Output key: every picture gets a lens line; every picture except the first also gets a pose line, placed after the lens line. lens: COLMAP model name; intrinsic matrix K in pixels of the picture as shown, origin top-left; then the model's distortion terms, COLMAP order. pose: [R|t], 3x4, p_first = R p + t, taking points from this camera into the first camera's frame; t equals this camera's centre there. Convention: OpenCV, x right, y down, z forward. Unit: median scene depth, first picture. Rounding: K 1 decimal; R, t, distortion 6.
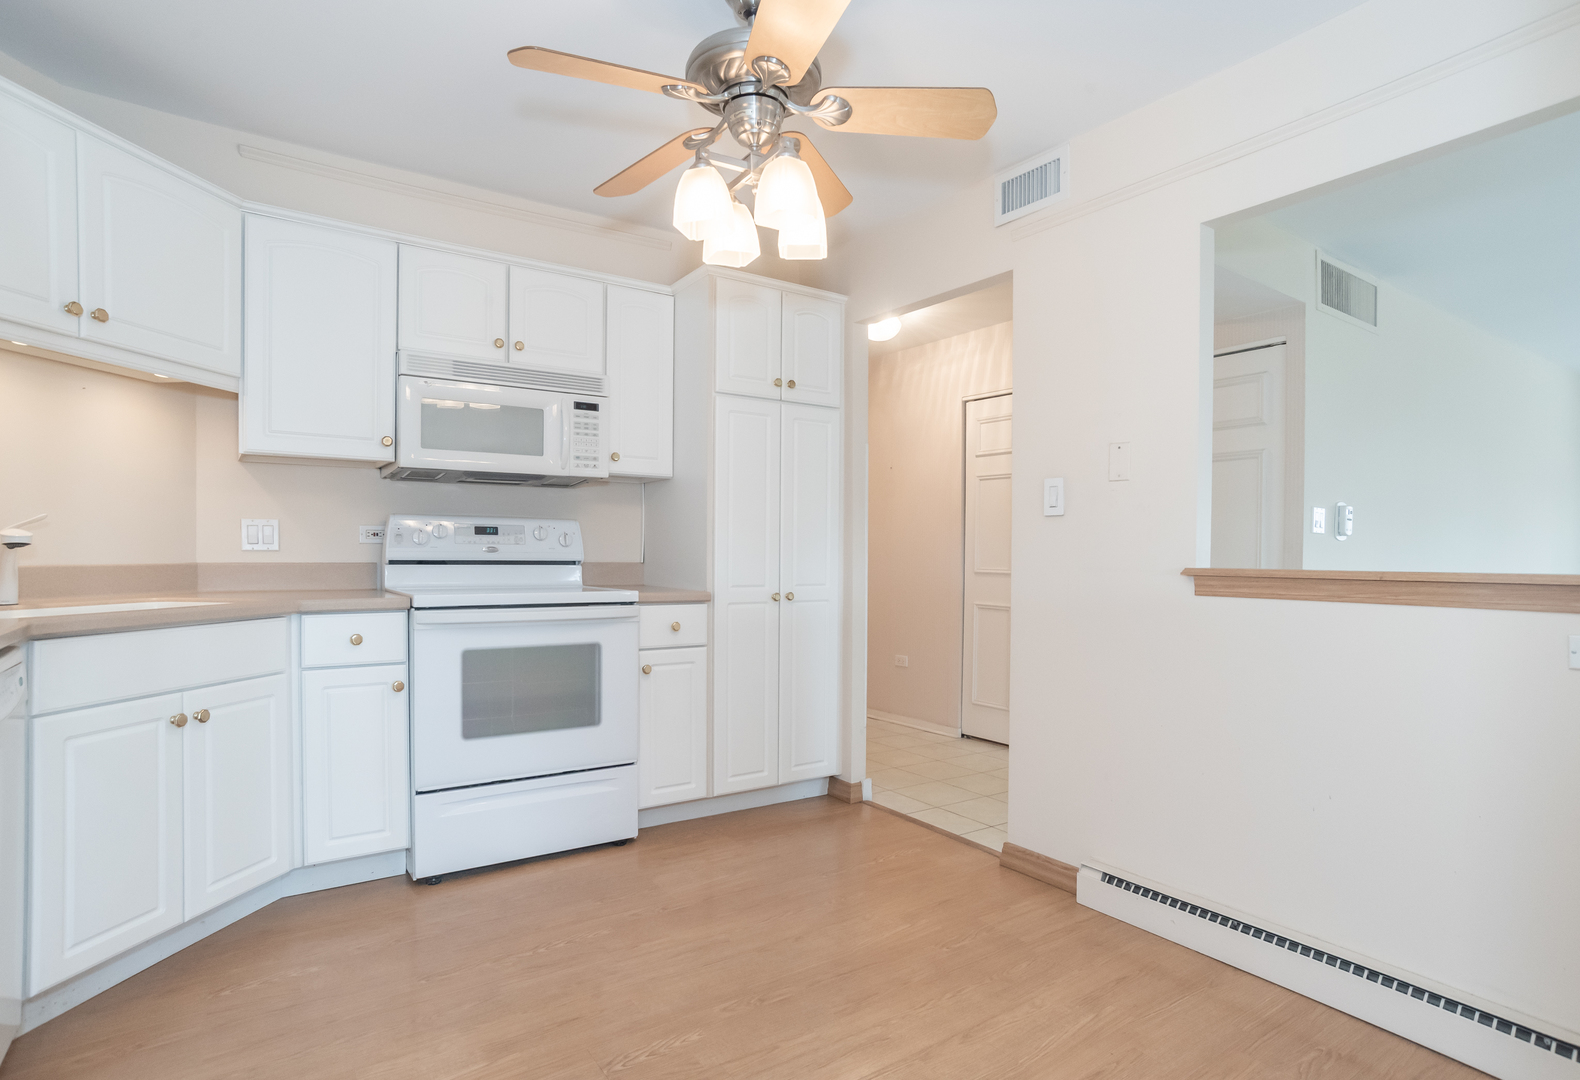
lens RADIAL K [[840.6, 0, 797.1], [0, 840.6, 560.9], [0, 0, 1]] dist [-0.036511, 0.000163]
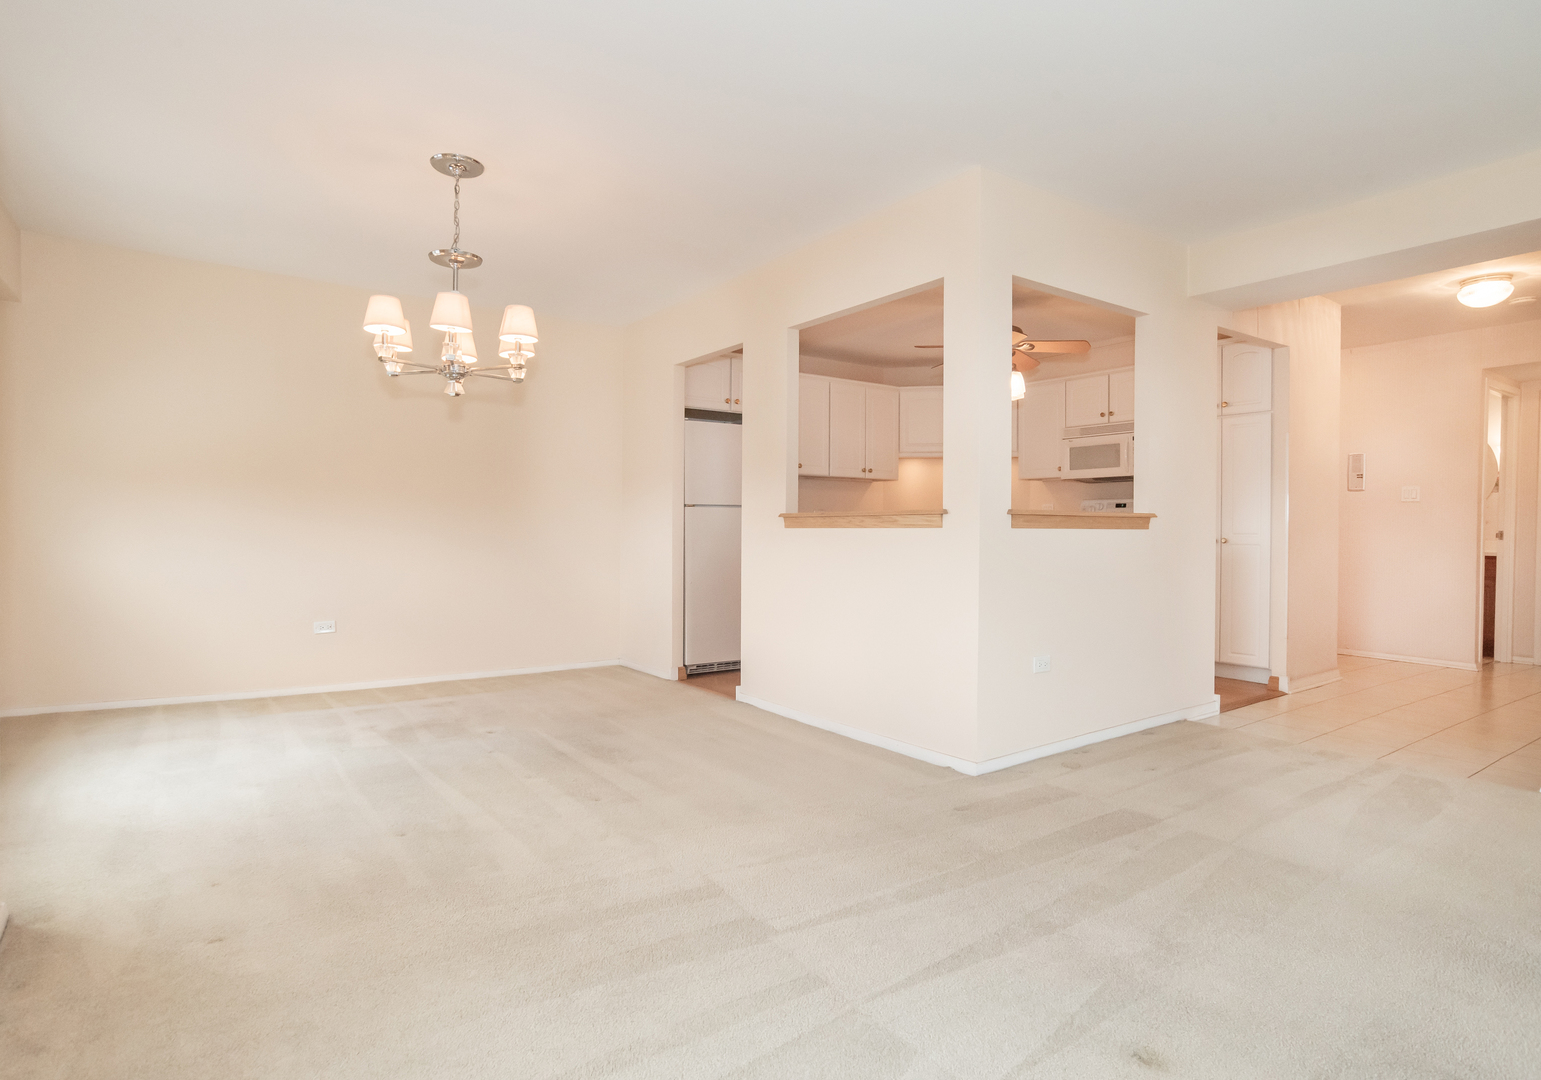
lens RADIAL K [[864.4, 0, 788.0], [0, 864.4, 535.5], [0, 0, 1]] dist [-0.005298, -0.000349]
pose [[0.027644, -0.002524, -0.999615, 1.767466], [-0.013590, 0.999903, -0.002900, 0.055164], [0.999525, 0.013665, 0.027607, 0.167213]]
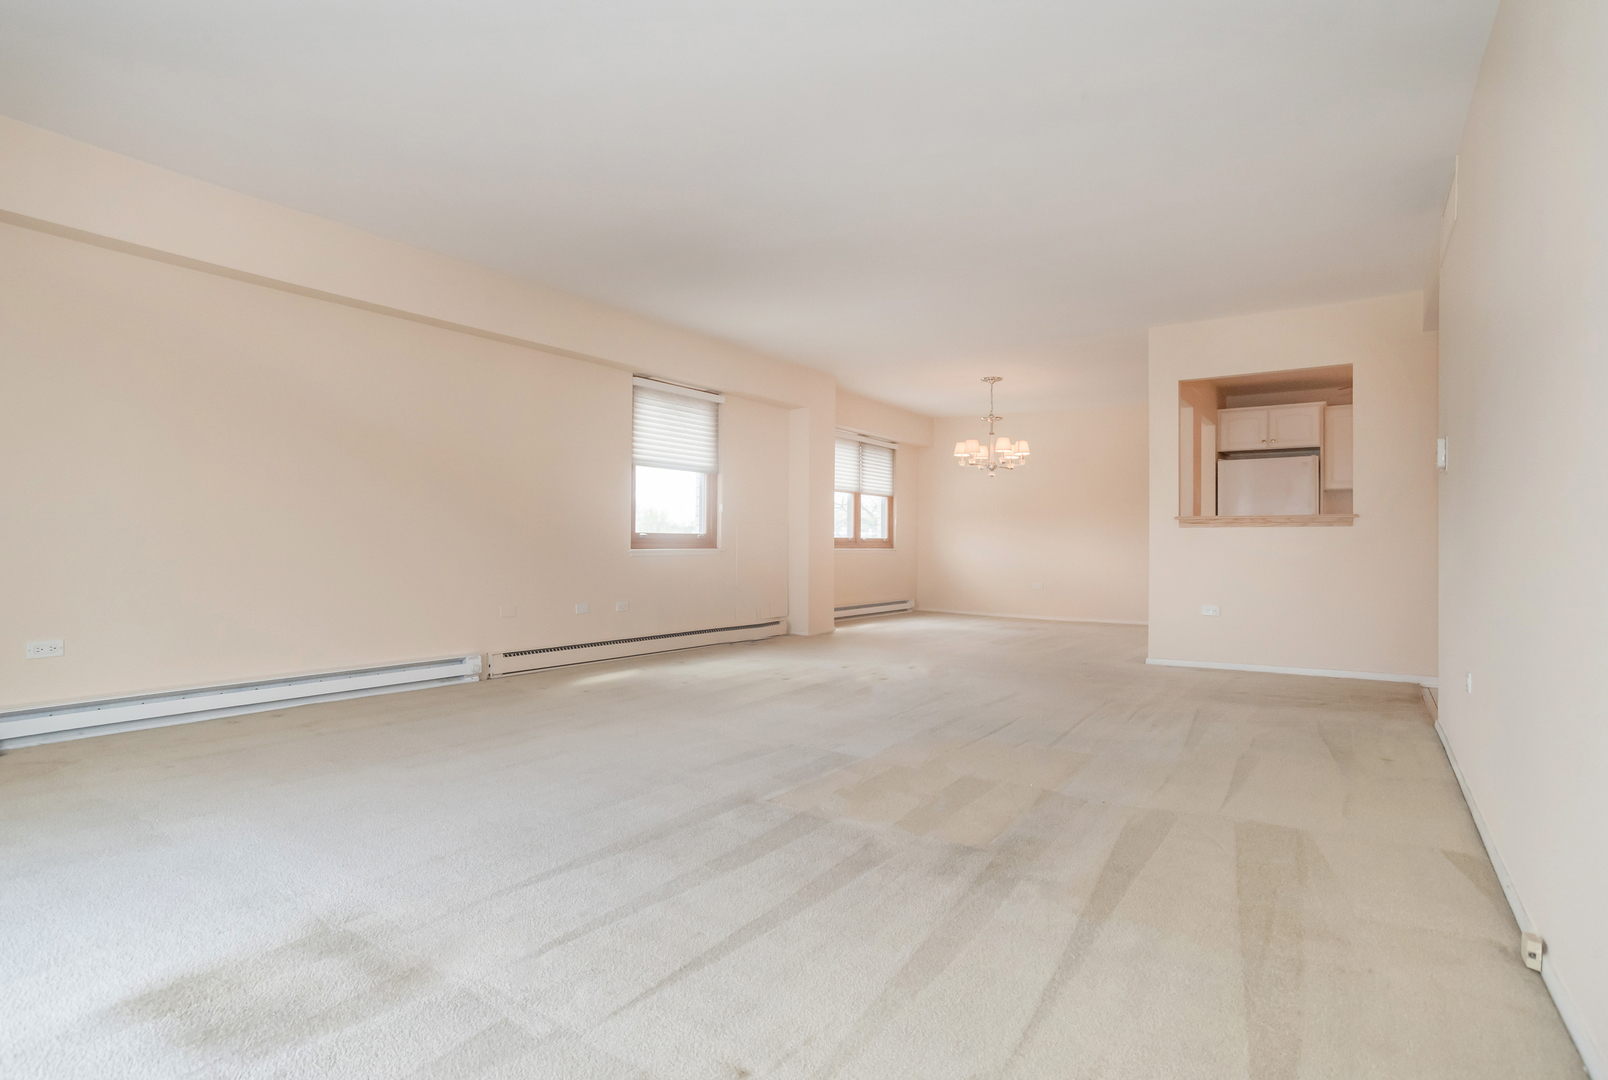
lens RADIAL K [[835.2, 0, 804.0], [0, 835.2, 540.0], [0, 0, 1]] dist [-0.116003, 0.071258]
pose [[-0.932782, -0.016354, -0.360070, 2.089032], [-0.017100, 0.999853, -0.001113, 0.083241], [0.360035, 0.005119, -0.932925, 1.917838]]
